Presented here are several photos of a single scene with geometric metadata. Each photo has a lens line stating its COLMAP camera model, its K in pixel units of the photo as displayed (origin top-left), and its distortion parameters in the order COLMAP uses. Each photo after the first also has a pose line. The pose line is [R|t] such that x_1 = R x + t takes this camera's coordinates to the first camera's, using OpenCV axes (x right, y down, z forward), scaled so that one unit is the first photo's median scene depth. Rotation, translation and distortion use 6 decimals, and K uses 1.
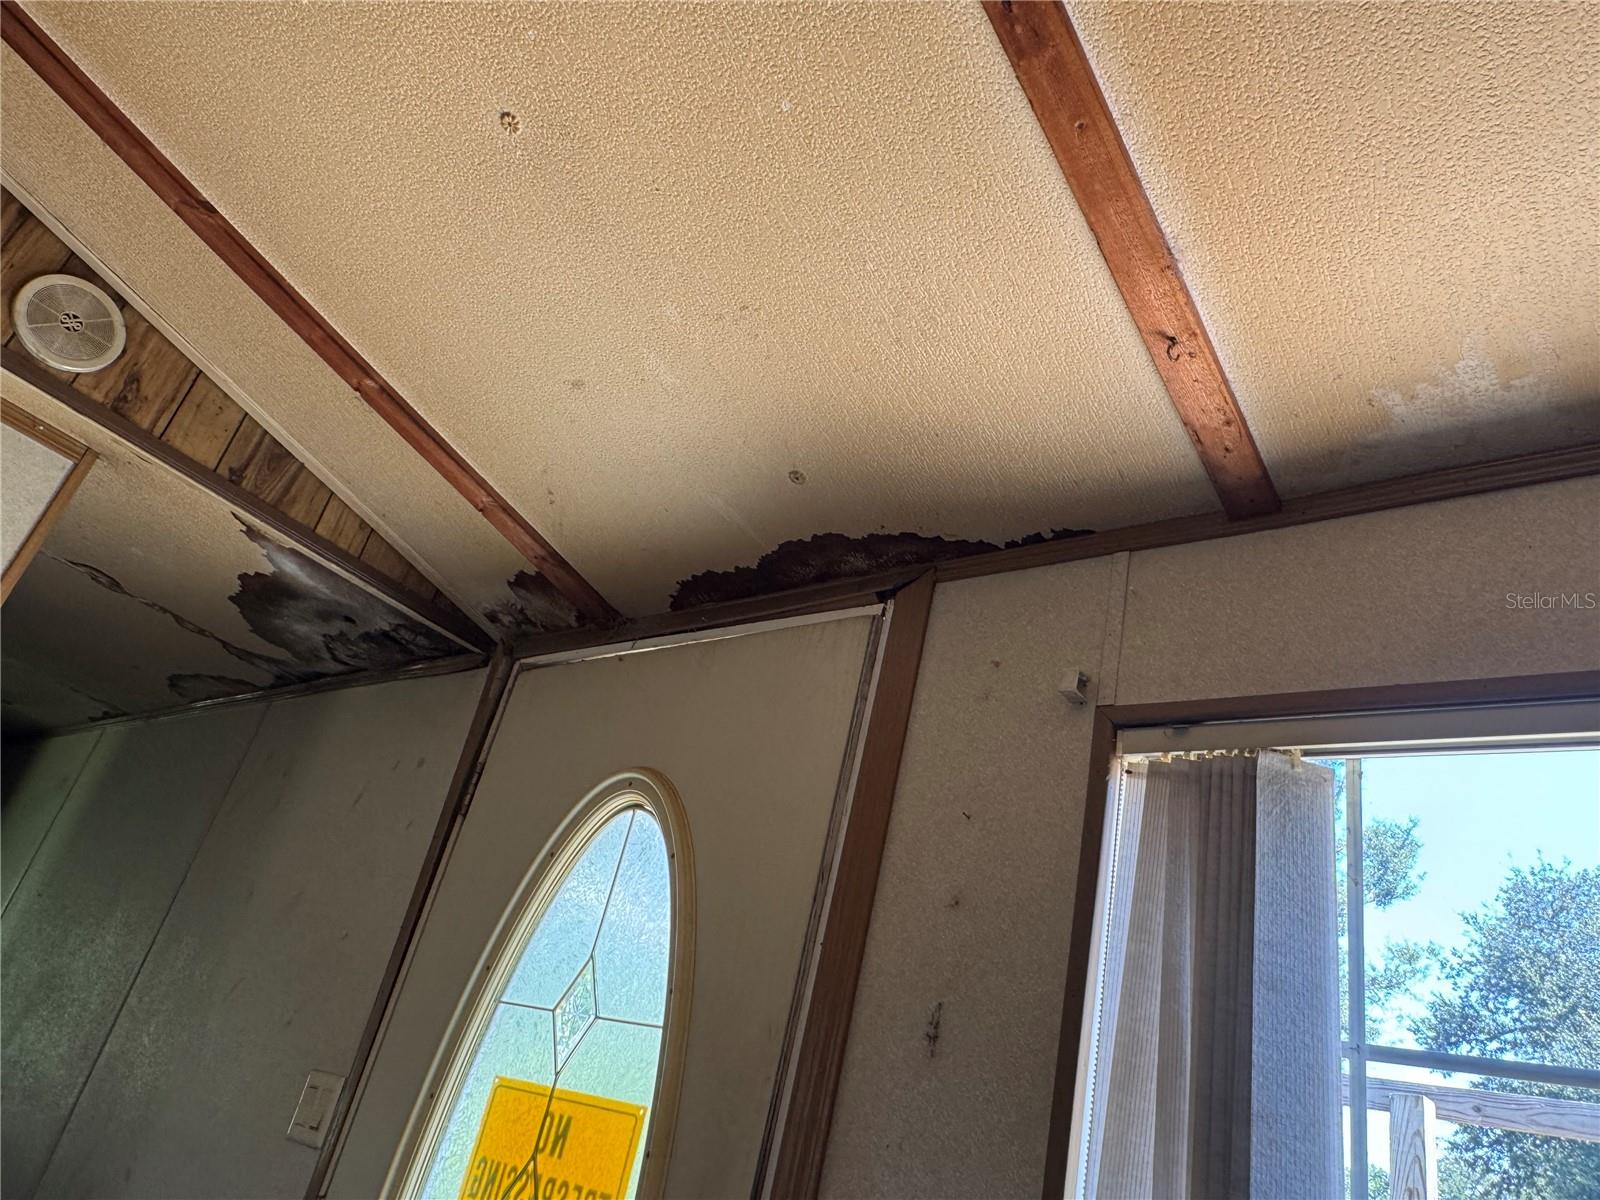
lens RADIAL K [[1076.8, 0, 792.4], [0, 1076.8, 603.7], [0, 0, 1]] dist [-0.006620, 0.003064]
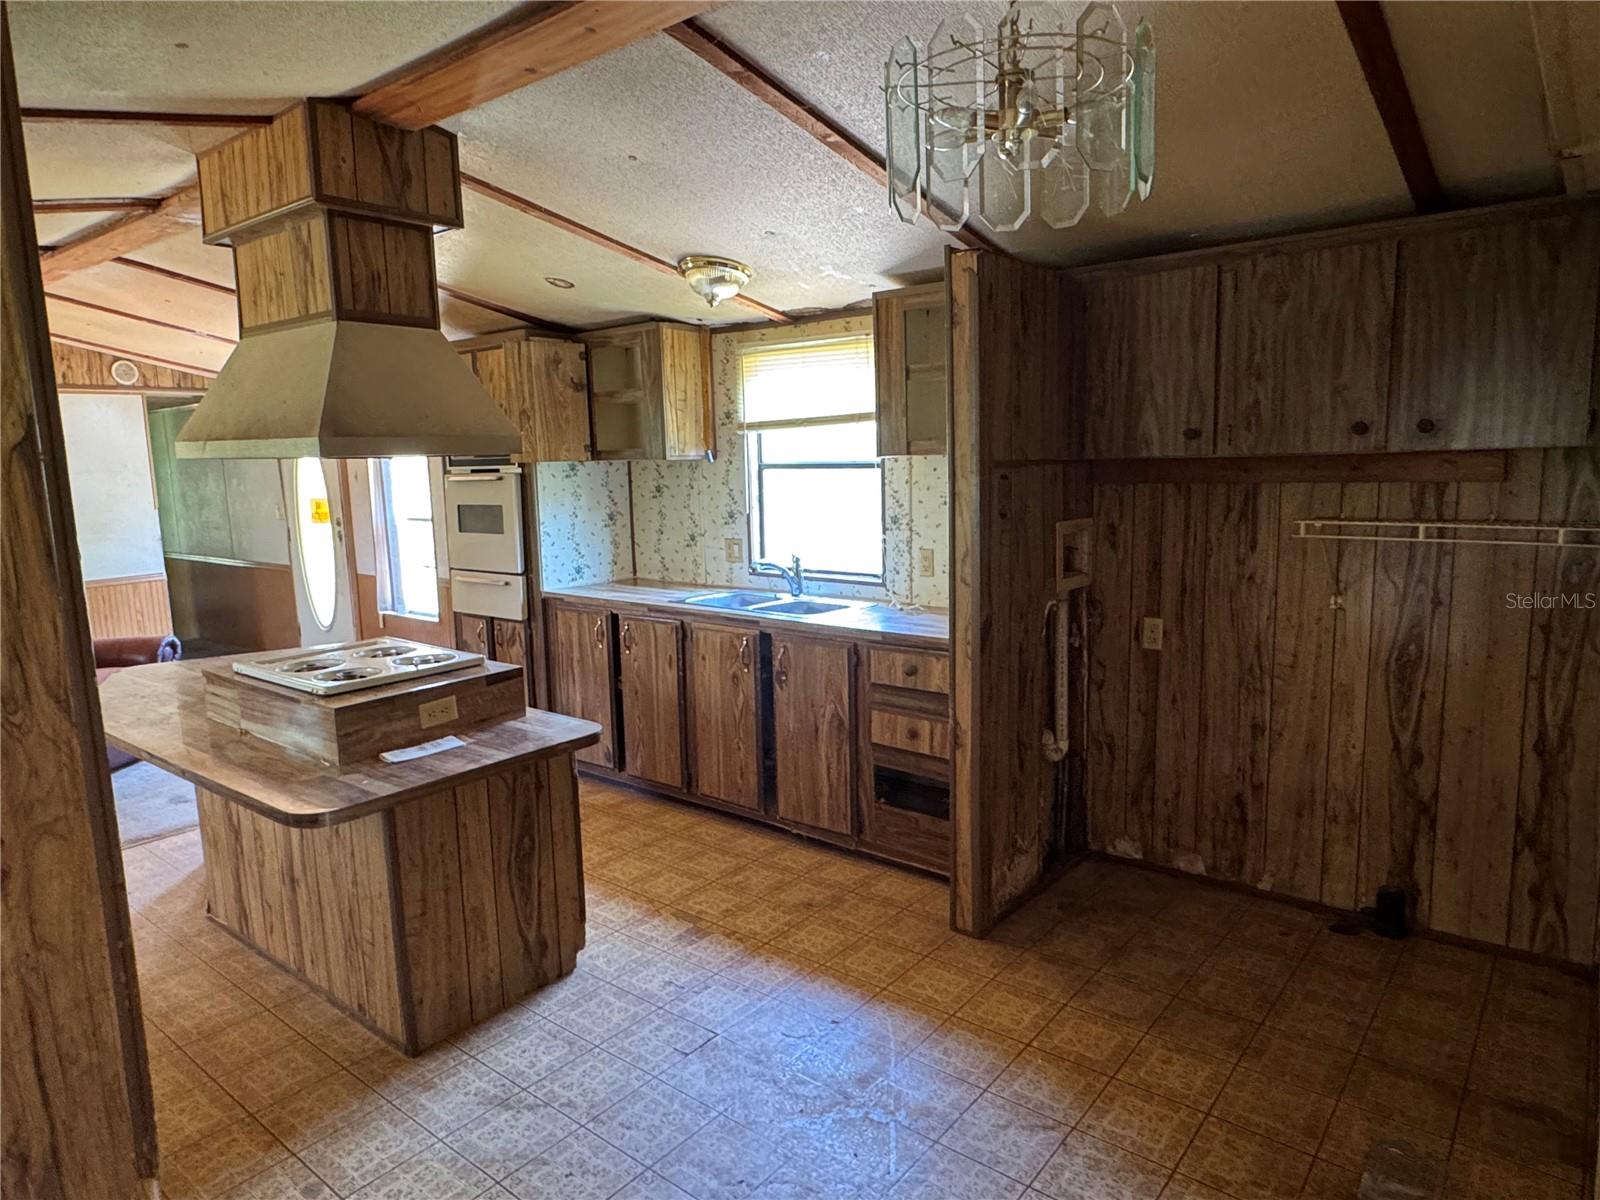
lens RADIAL K [[986.5, 0, 798.7], [0, 986.5, 602.0], [0, 0, 1]] dist [-0.004088, 0.002720]
pose [[0.969940, -0.236965, -0.055359, 0.632758], [0.224261, 0.782125, 0.581367, -0.403014], [-0.094466, -0.576306, 0.811756, -0.971536]]
